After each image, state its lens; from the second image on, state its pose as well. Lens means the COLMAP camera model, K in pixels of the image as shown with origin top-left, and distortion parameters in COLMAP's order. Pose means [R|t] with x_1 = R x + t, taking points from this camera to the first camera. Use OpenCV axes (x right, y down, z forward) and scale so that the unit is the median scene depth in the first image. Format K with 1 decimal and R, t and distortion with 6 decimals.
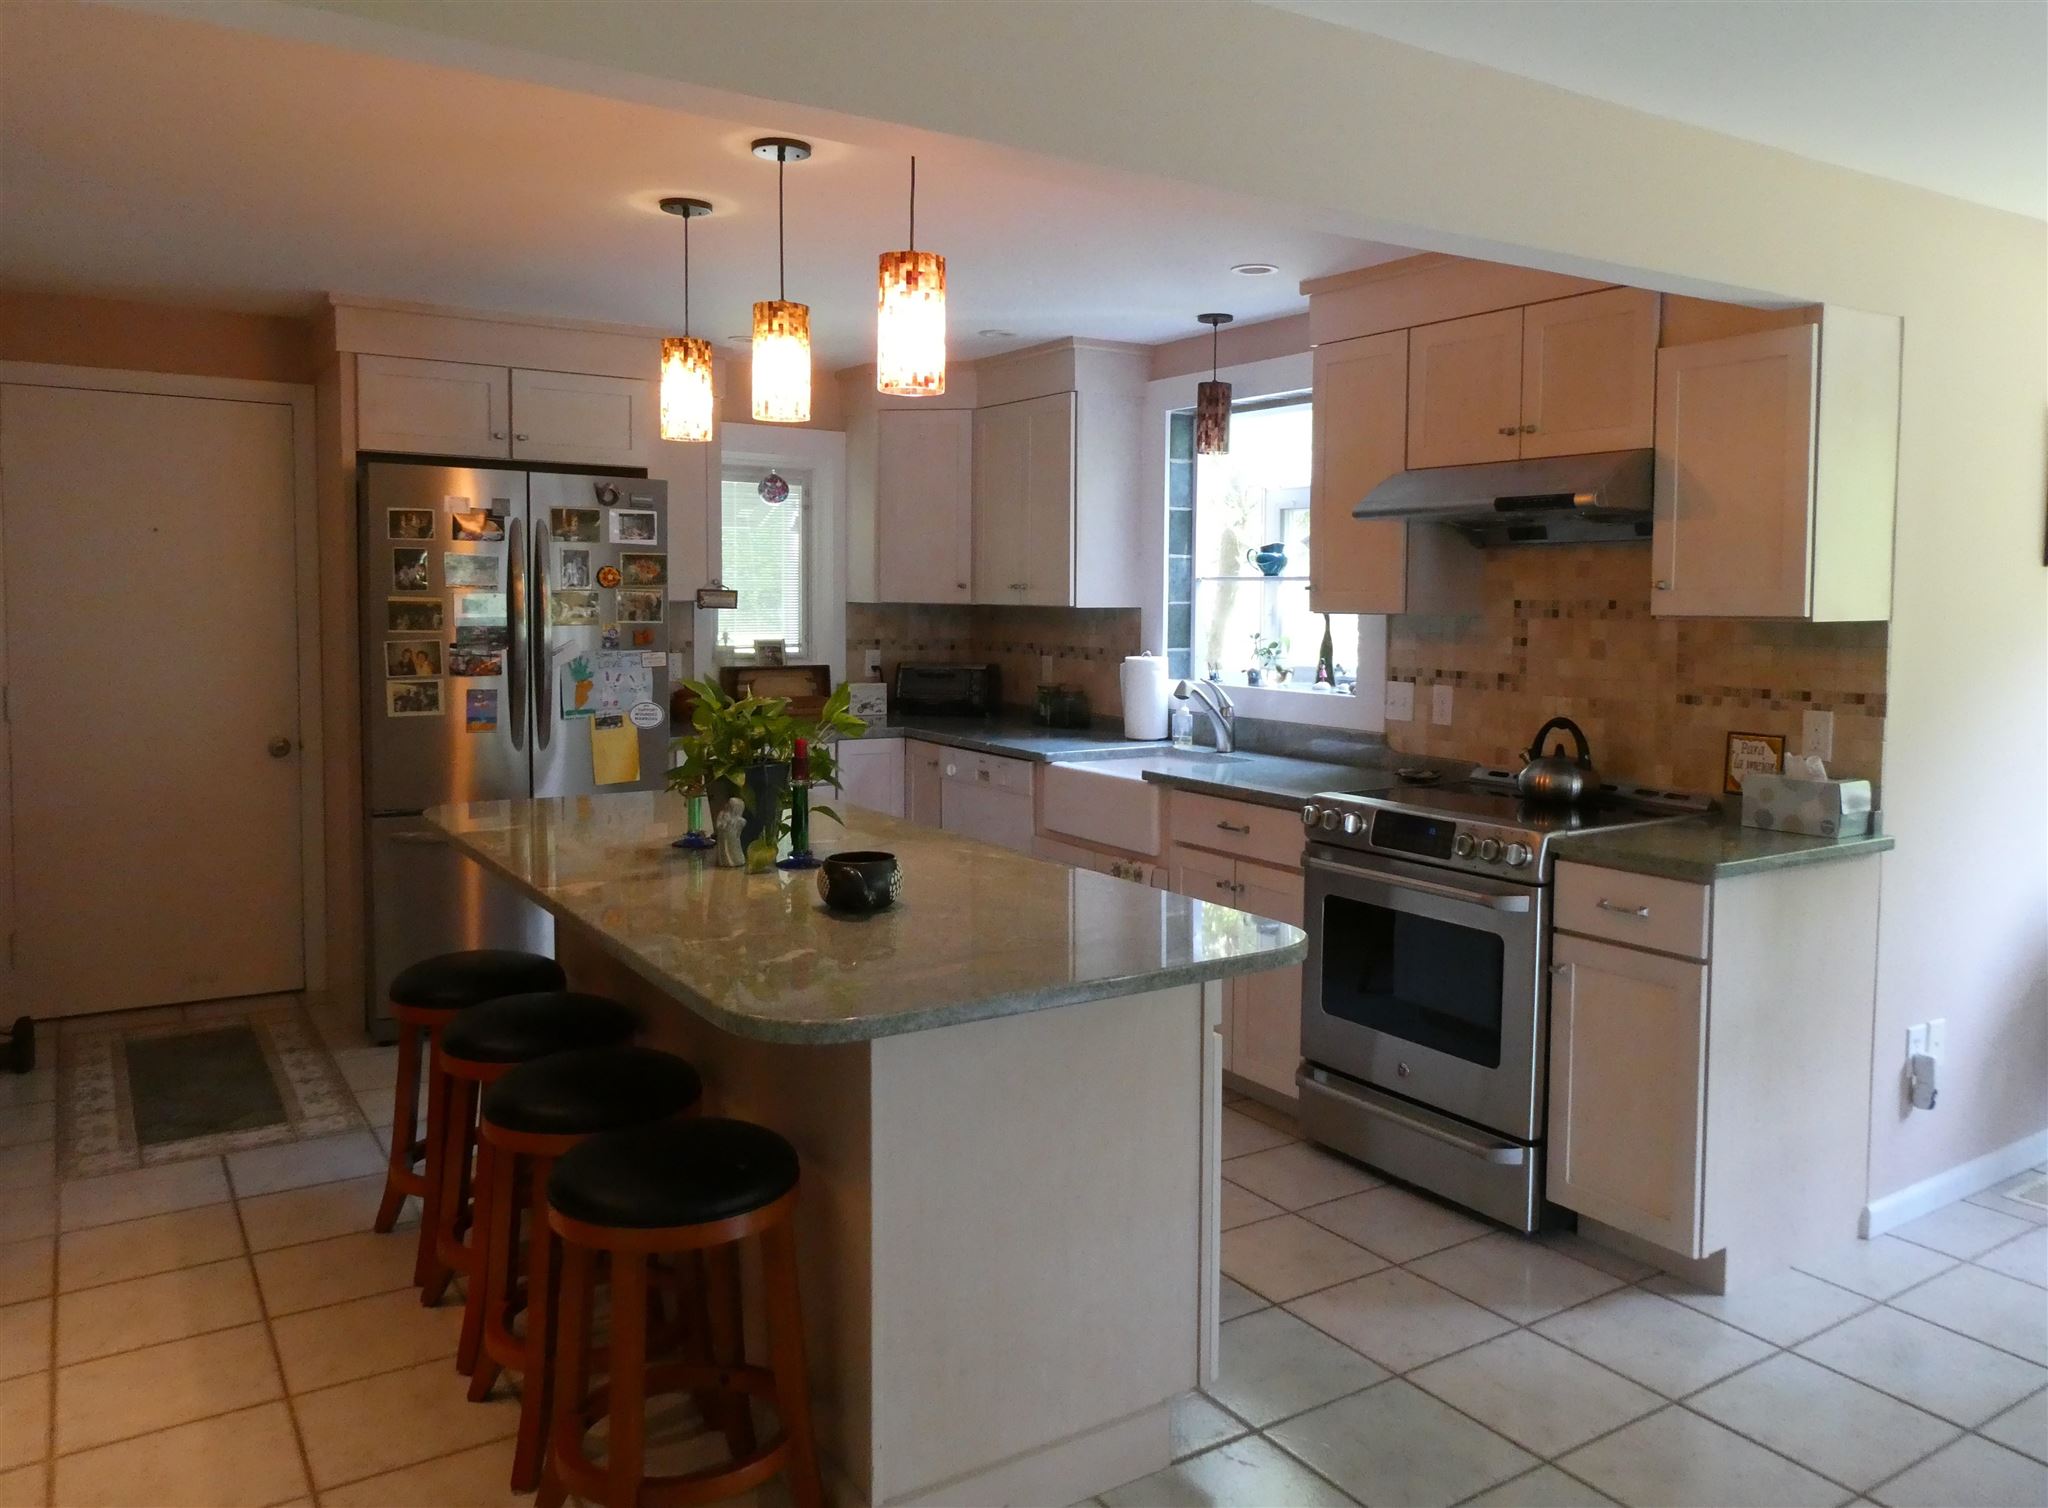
lens RADIAL K [[1505.7, 0, 1027.9], [0, 1505.7, 755.0], [0, 0, 1]] dist [-0.028117, 0.002388]
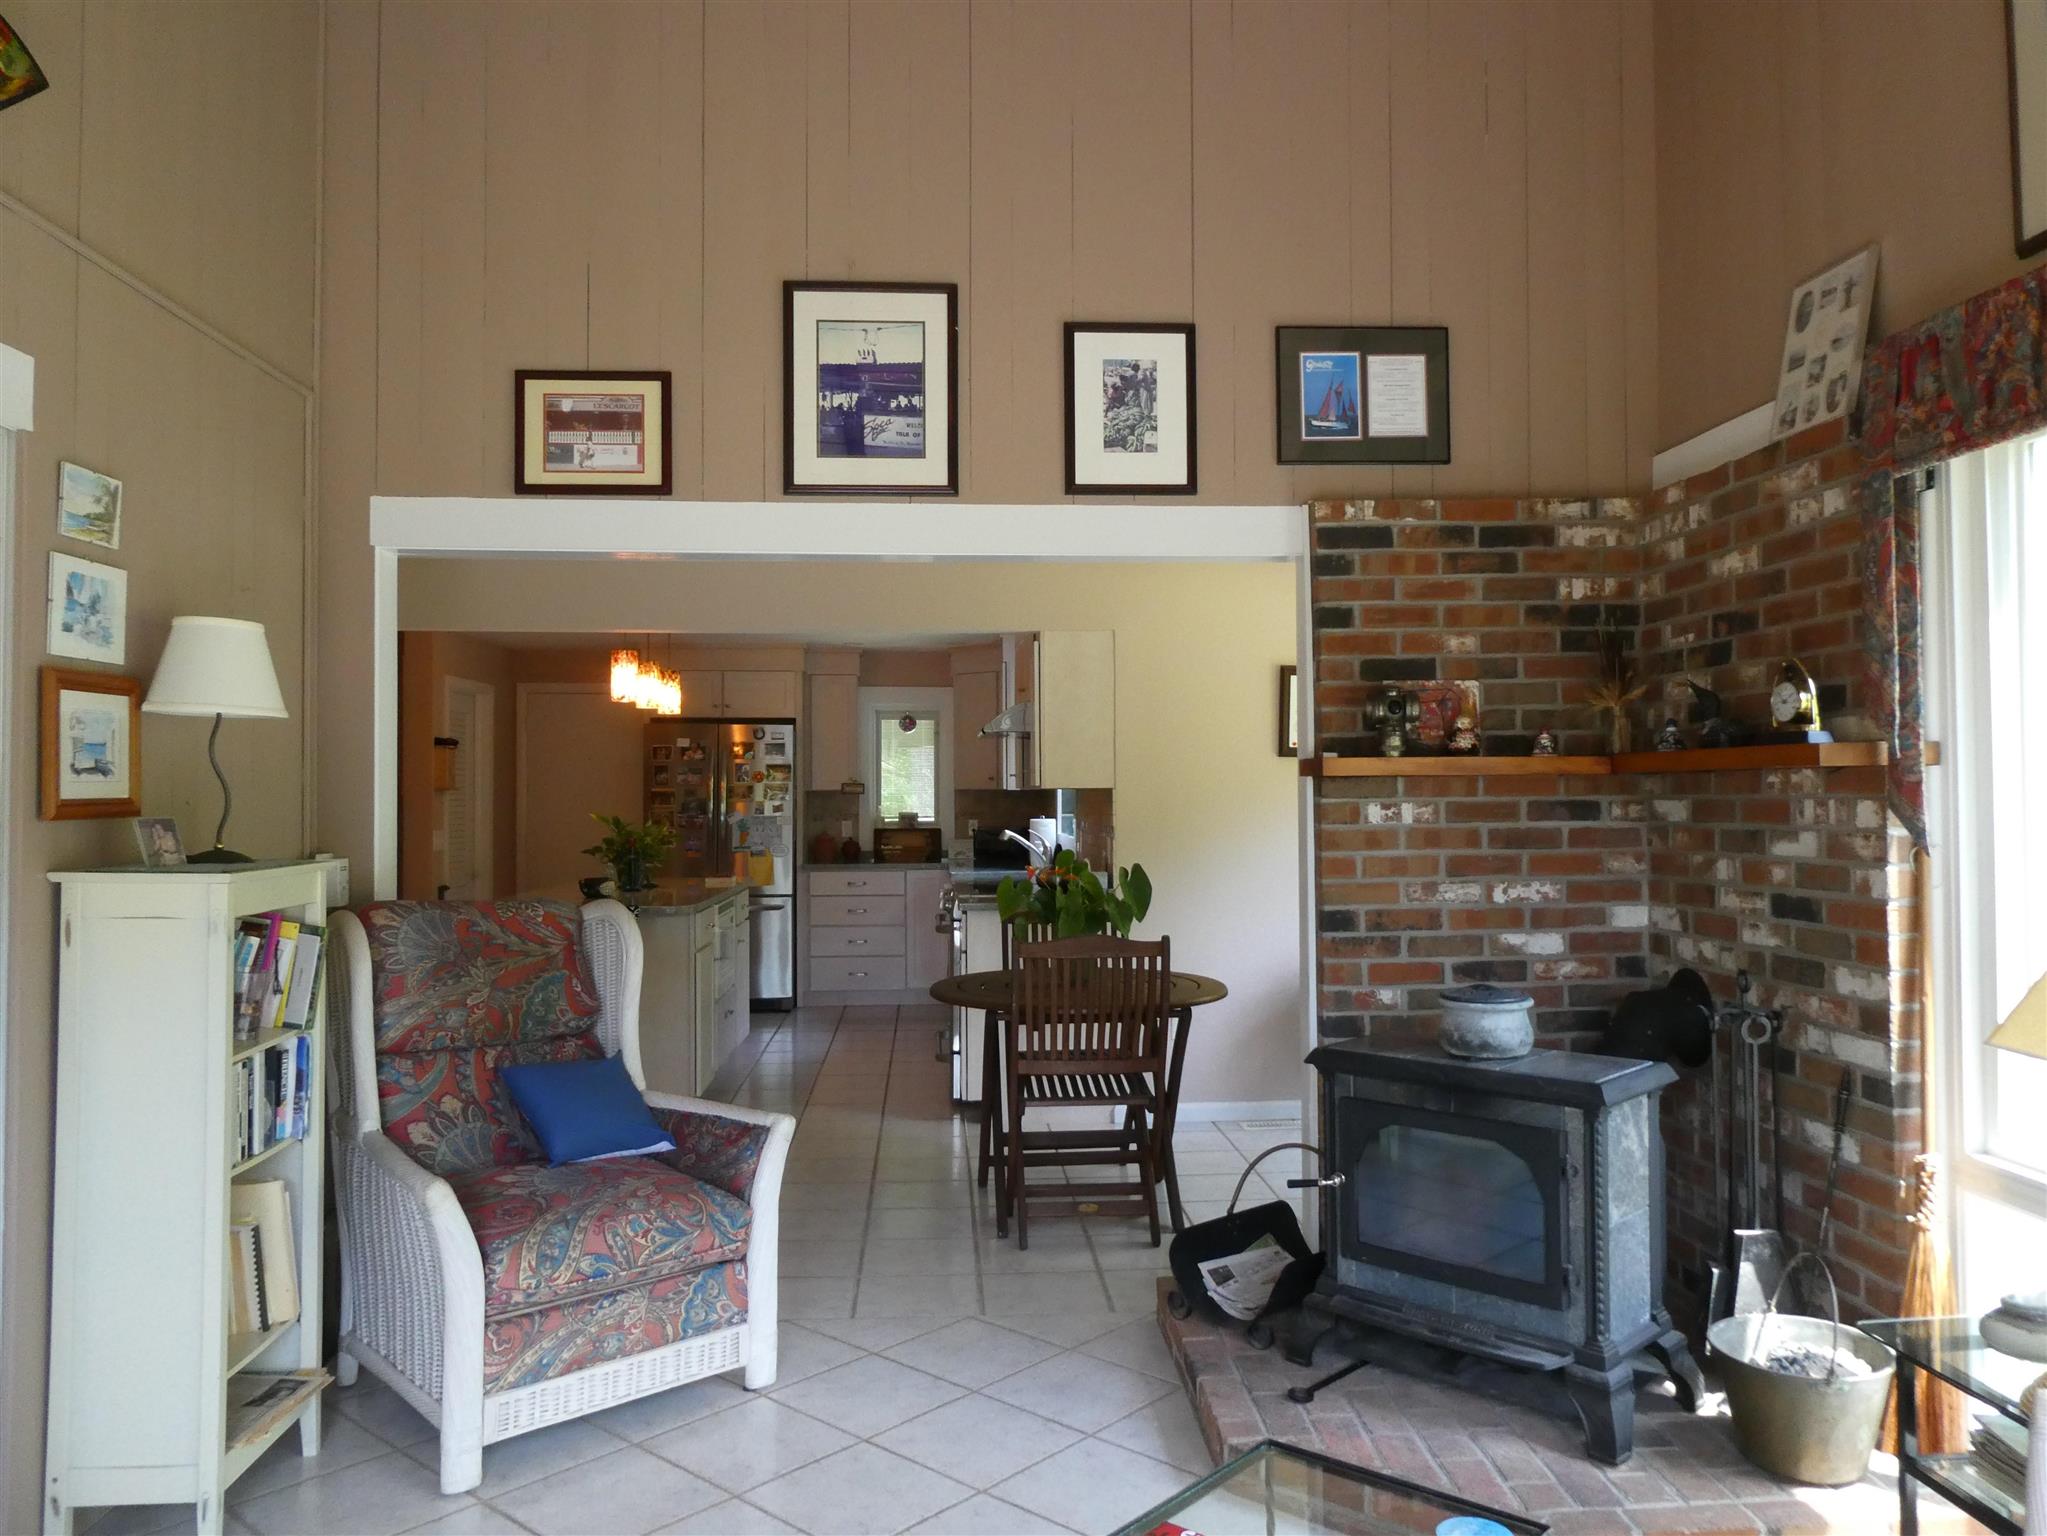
lens RADIAL K [[1504.9, 0, 1022.0], [0, 1504.9, 765.3], [0, 0, 1]] dist [-0.028117, 0.002388]
pose [[0.864951, -0.021444, -0.501398, 0.954206], [-0.042593, 0.992345, -0.115917, 0.072656], [0.500046, 0.121618, 0.857417, -0.464086]]
